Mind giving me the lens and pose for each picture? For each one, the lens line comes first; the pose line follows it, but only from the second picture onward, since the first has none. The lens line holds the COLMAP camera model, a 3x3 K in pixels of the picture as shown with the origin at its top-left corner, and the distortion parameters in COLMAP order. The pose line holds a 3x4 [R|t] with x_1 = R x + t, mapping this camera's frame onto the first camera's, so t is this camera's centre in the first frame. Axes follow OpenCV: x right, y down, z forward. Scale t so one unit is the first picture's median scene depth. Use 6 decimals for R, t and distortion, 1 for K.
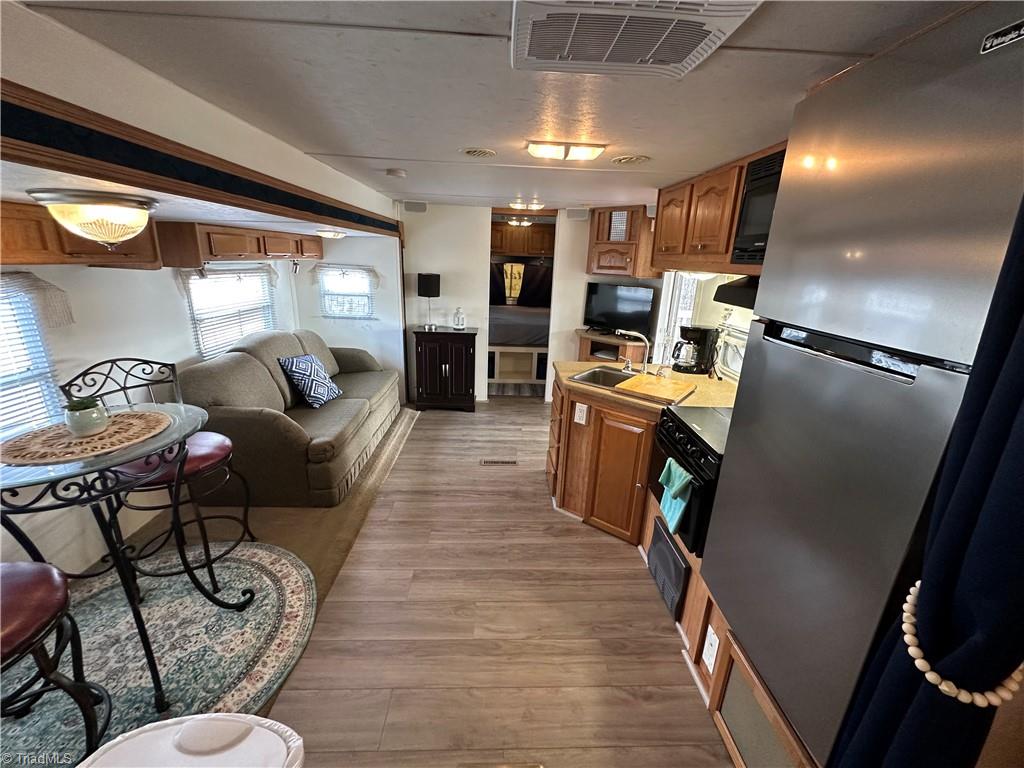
lens RADIAL K [[412.0, 0, 514.2], [0, 412.0, 381.4], [0, 0, 1]] dist [0.002165, 0.000388]
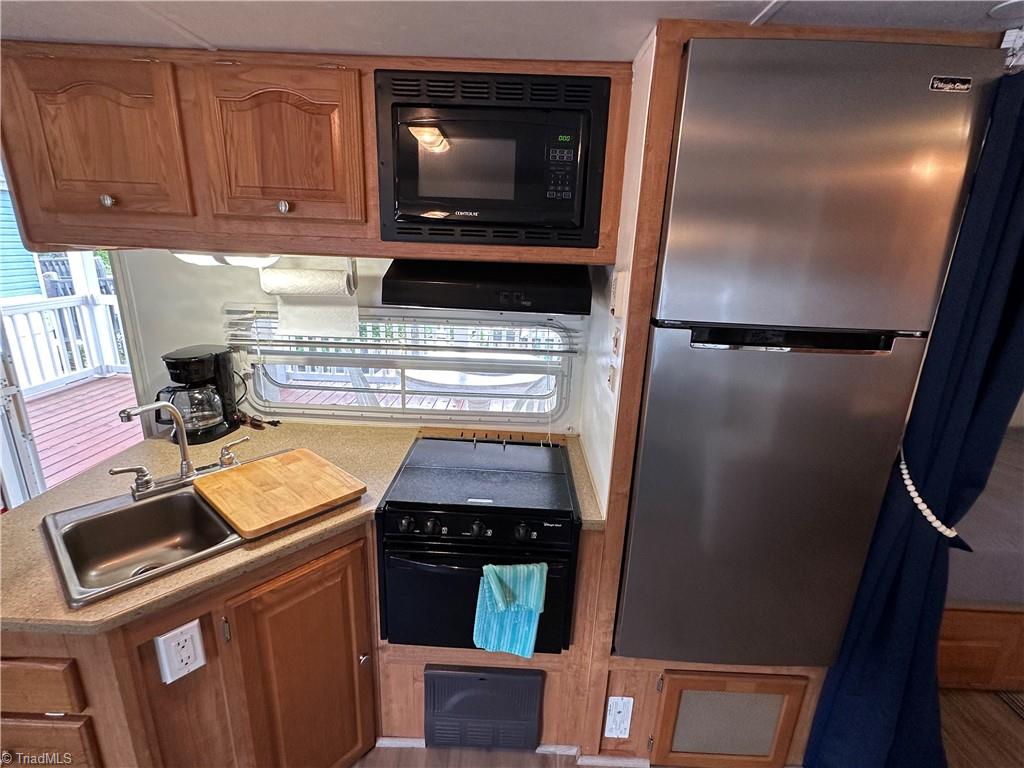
lens RADIAL K [[479.9, 0, 512.0], [0, 479.9, 384.0], [0, 0, 1]] dist [-0.005135, 0.000376]
pose [[0.049461, -0.310129, 0.949407, -0.095436], [0.254463, 0.923115, 0.288283, -0.118861], [-0.965817, 0.227330, 0.124575, 0.375172]]
